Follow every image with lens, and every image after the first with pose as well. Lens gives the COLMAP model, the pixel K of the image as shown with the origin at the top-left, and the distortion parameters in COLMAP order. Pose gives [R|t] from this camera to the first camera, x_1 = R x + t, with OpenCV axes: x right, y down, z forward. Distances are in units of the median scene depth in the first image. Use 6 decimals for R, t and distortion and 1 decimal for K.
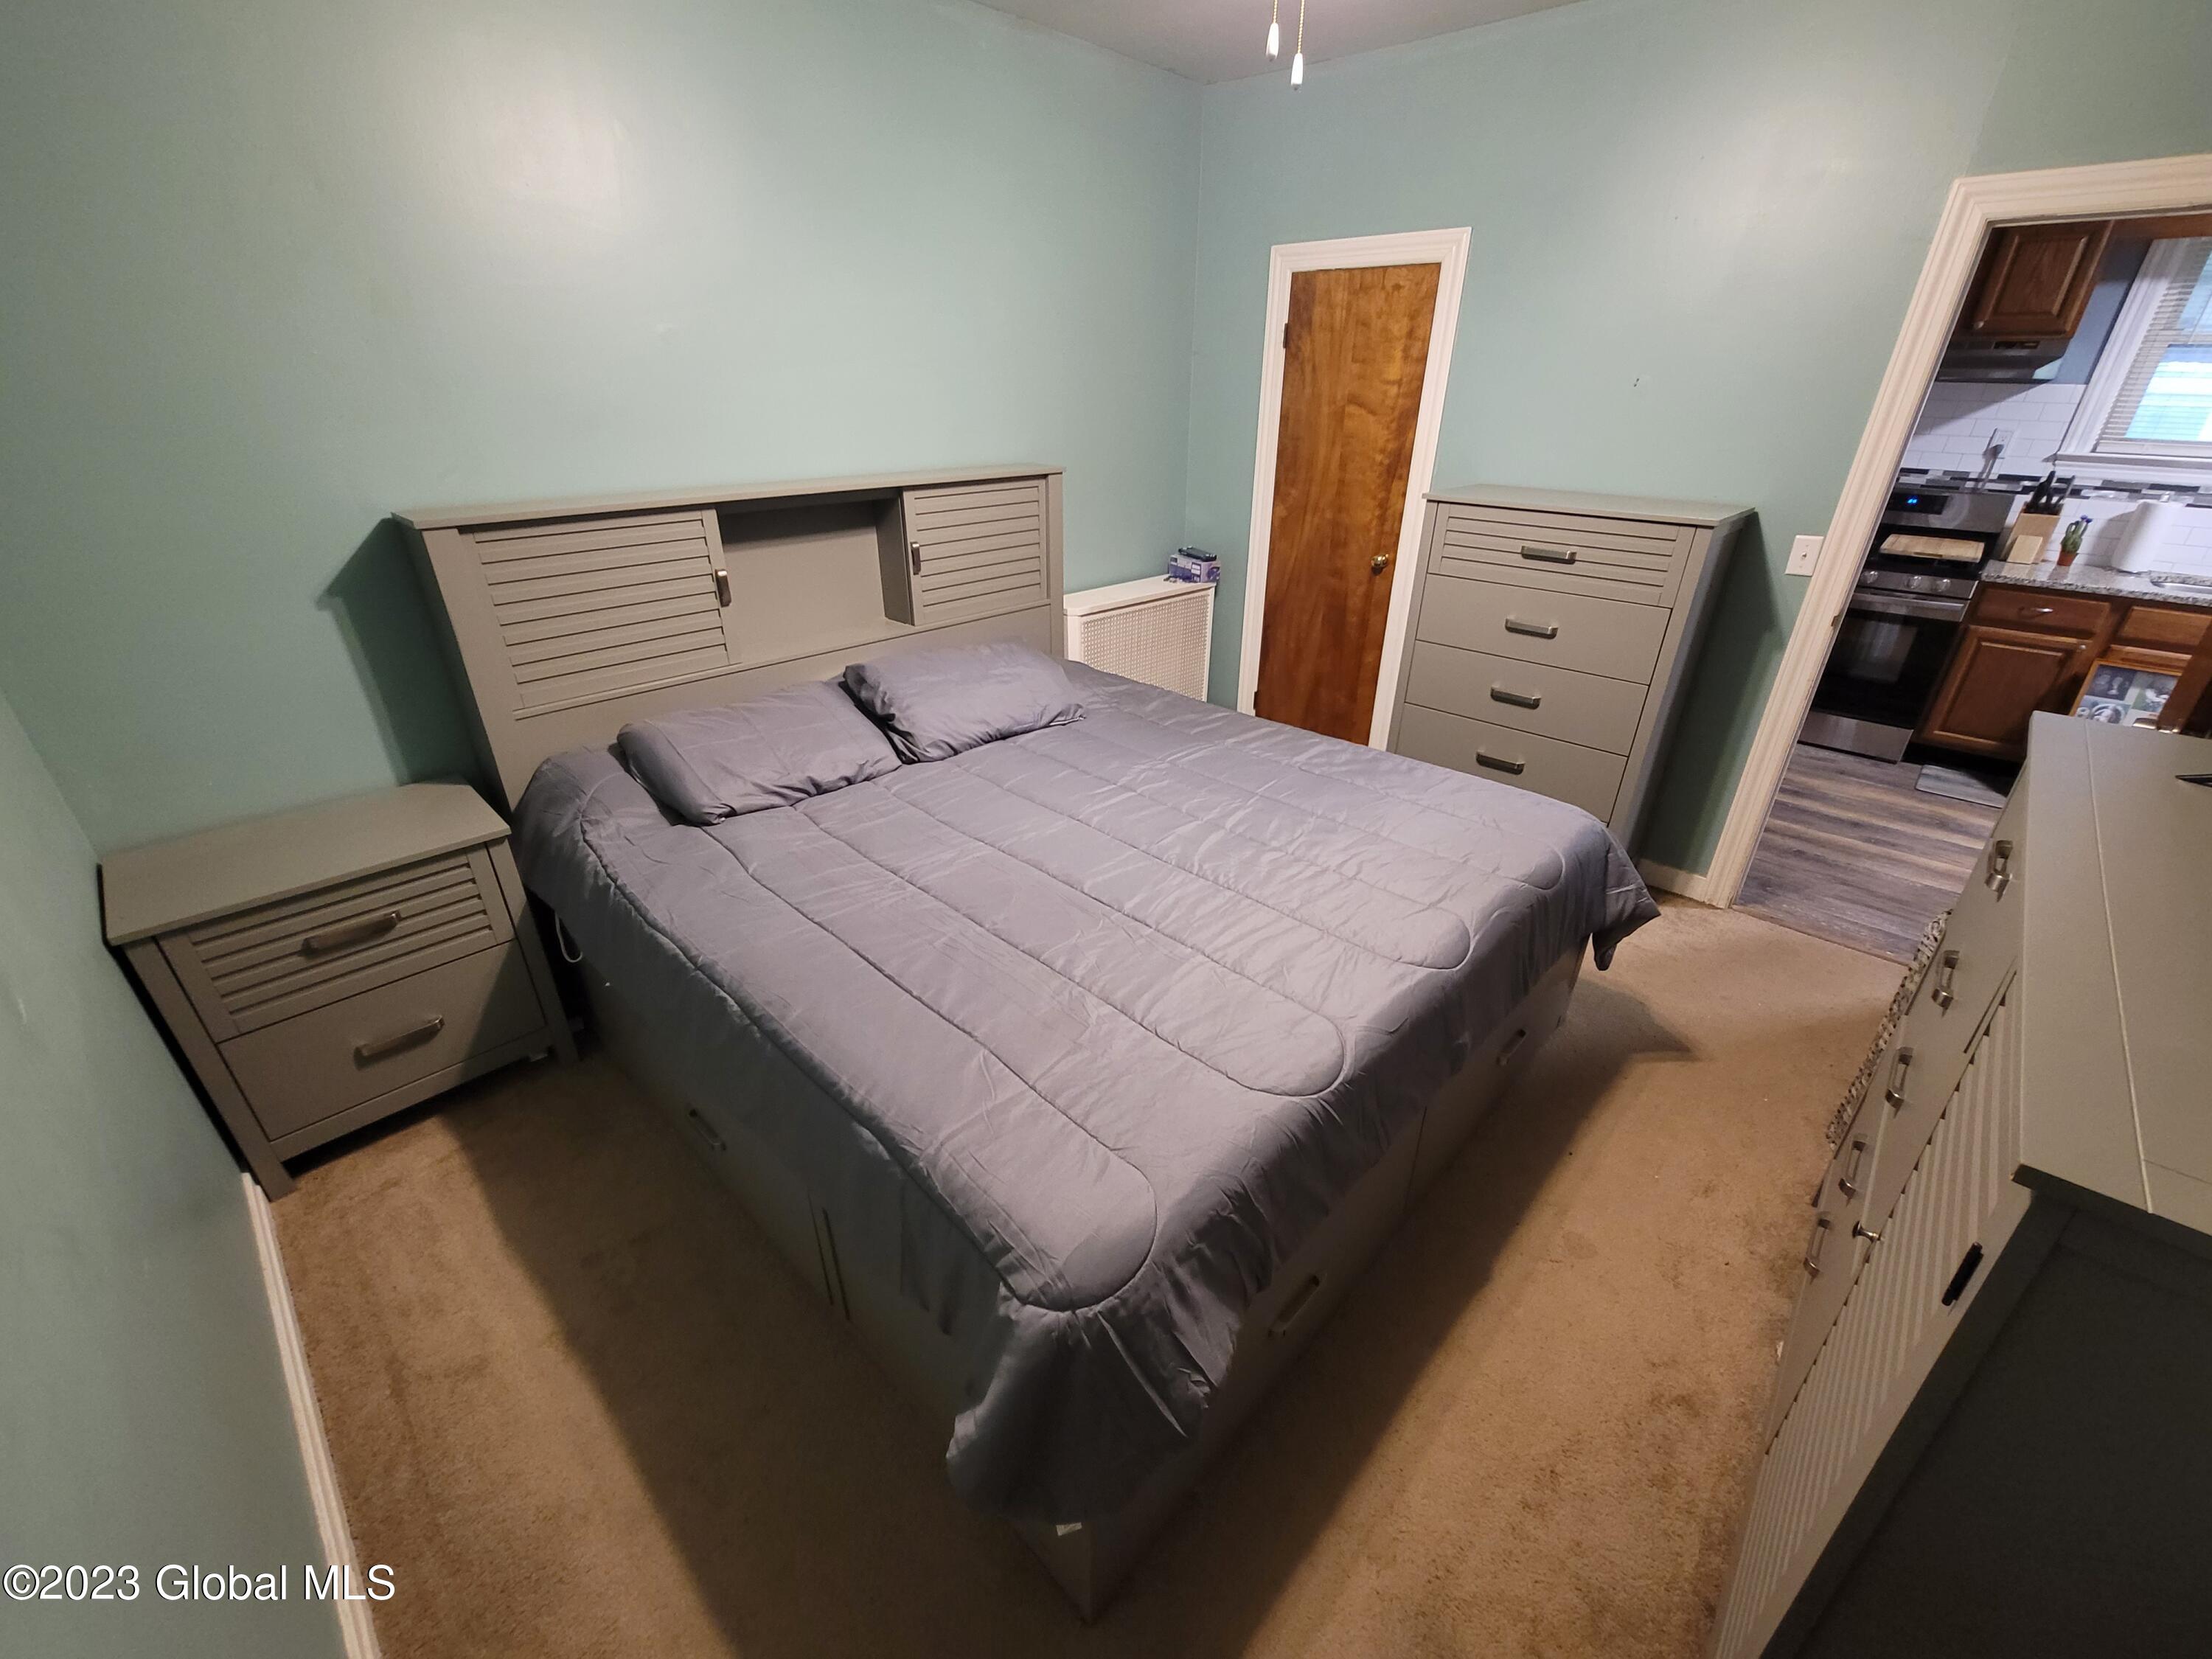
lens RADIAL K [[905.9, 0, 1121.8], [0, 905.9, 826.1], [0, 0, 1]] dist [-0.006273, 0.004469]
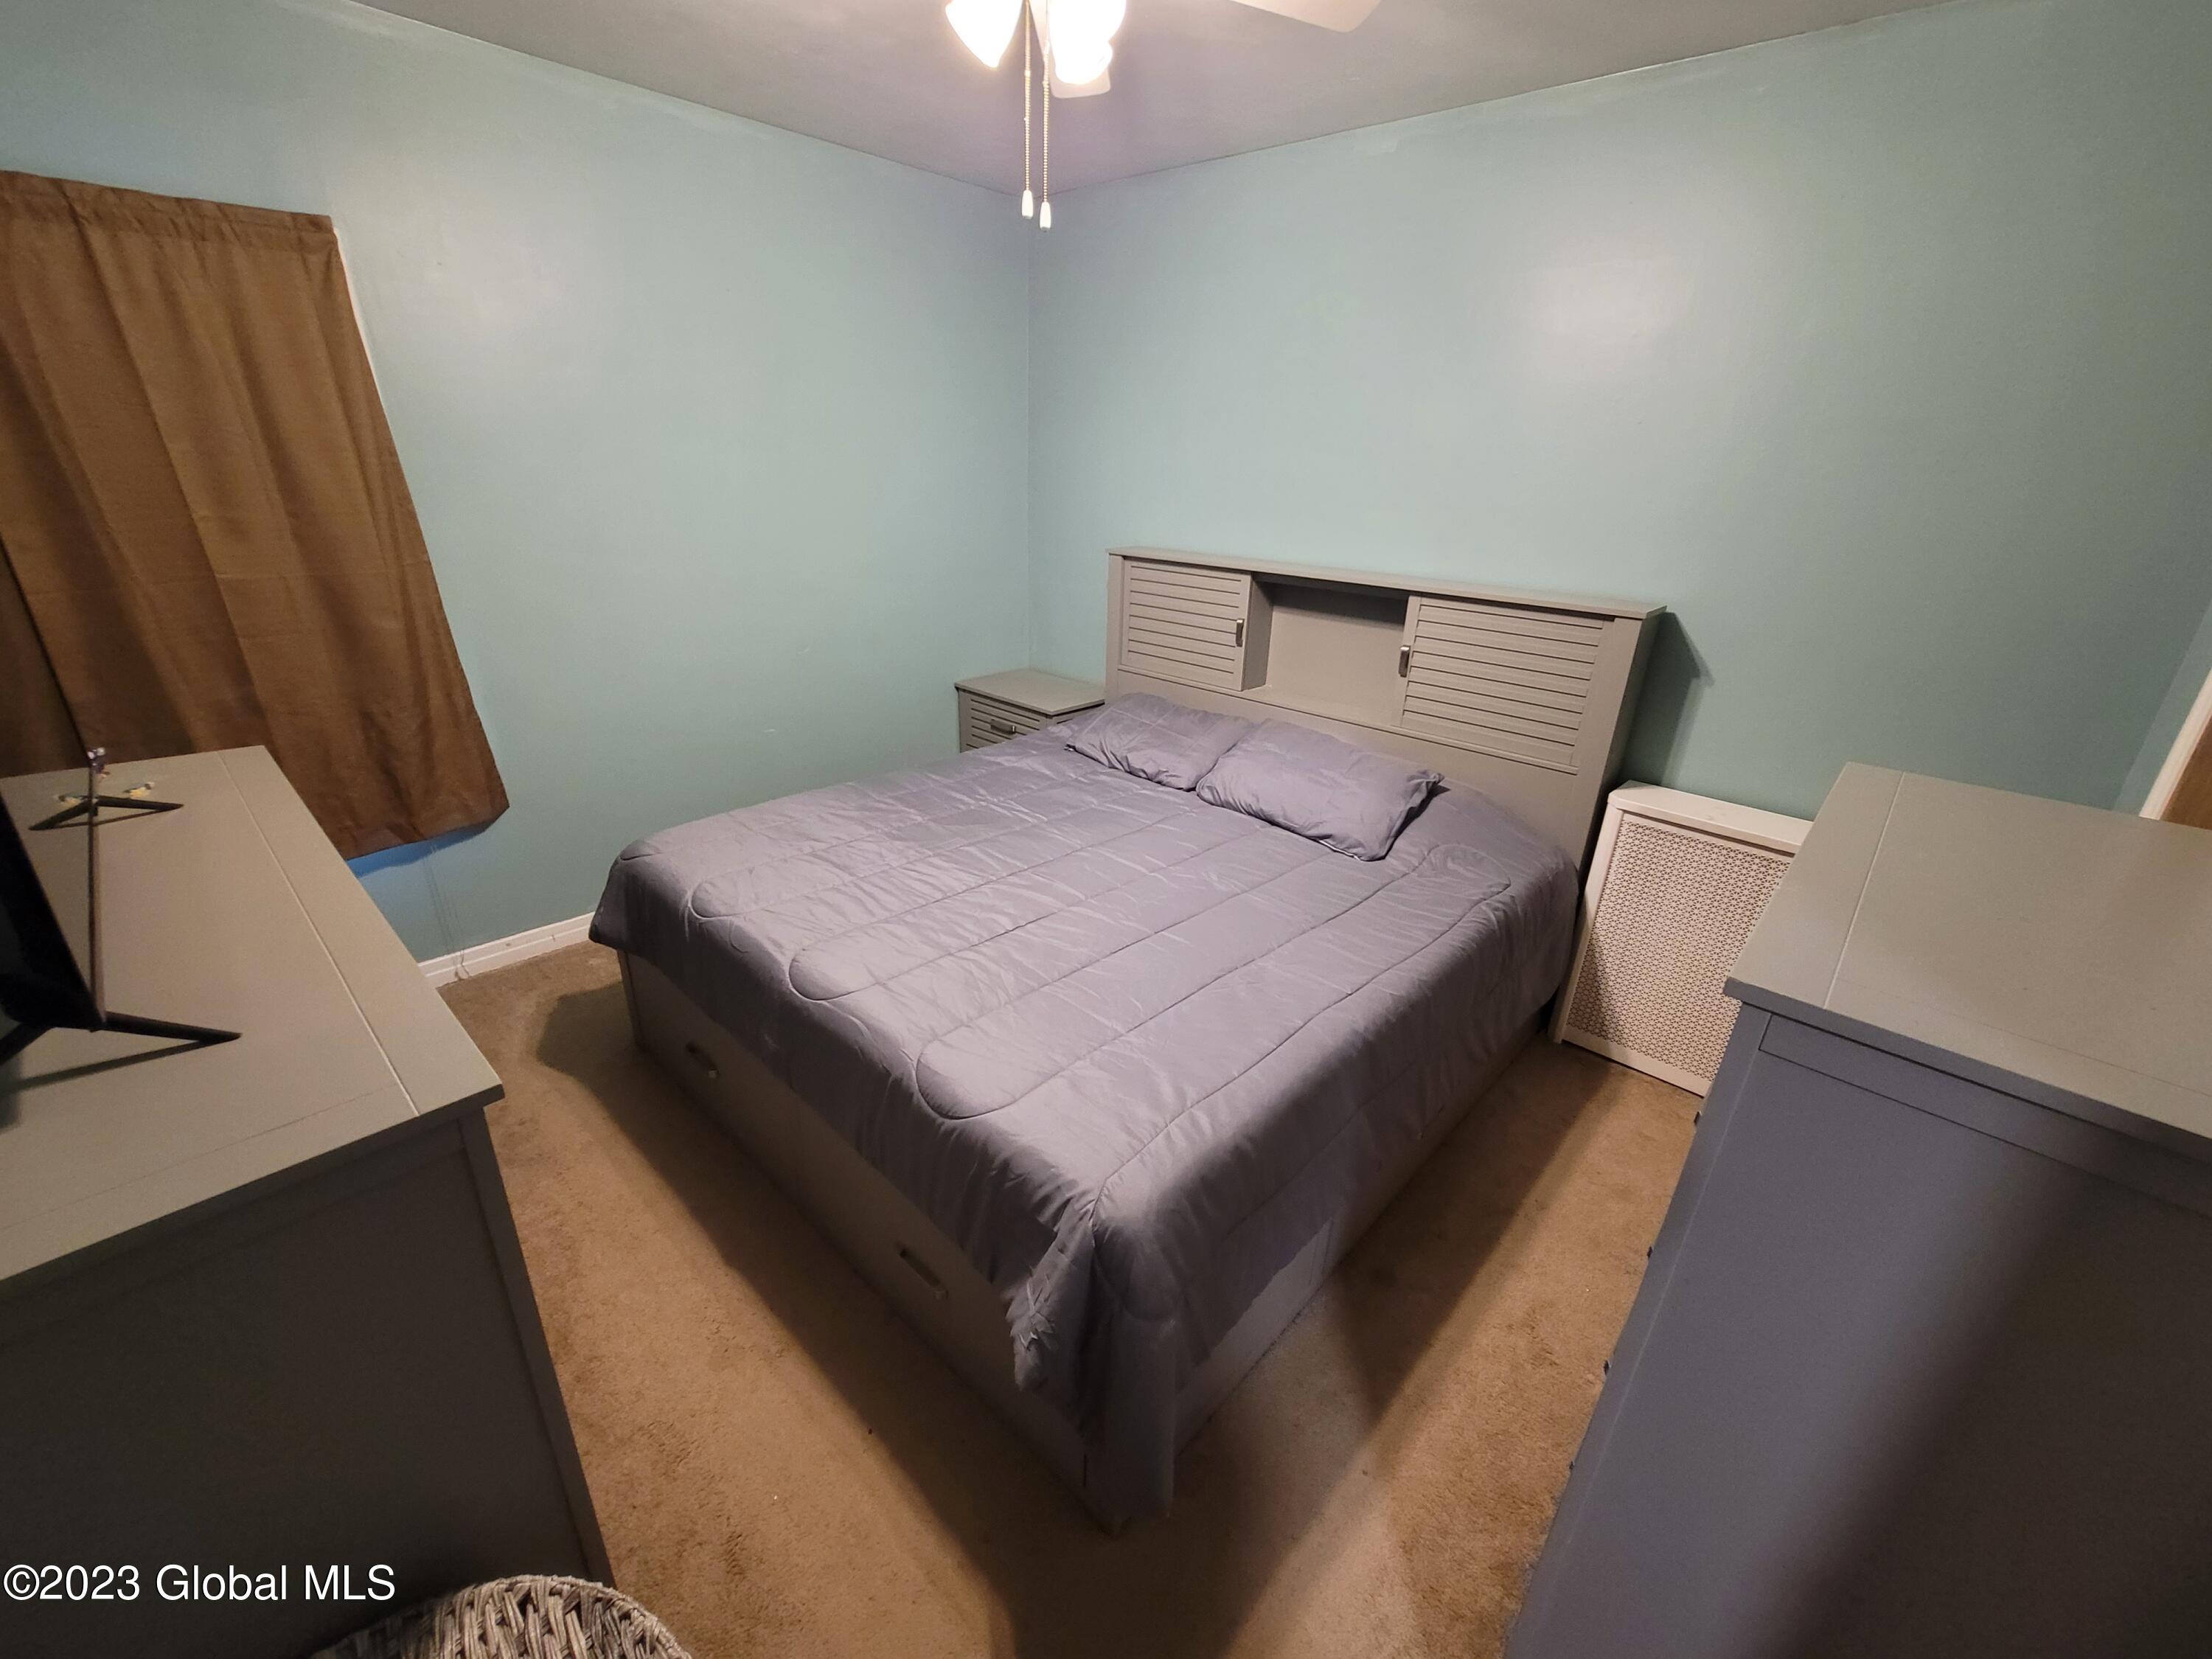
lens RADIAL K [[905.9, 0, 1097.0], [0, 905.9, 825.2], [0, 0, 1]] dist [-0.006273, 0.004469]
pose [[0.005705, 0.372048, -0.928196, 0.917712], [-0.472480, 0.819070, 0.325403, -0.375031], [0.881323, 0.436698, 0.180459, 0.720732]]
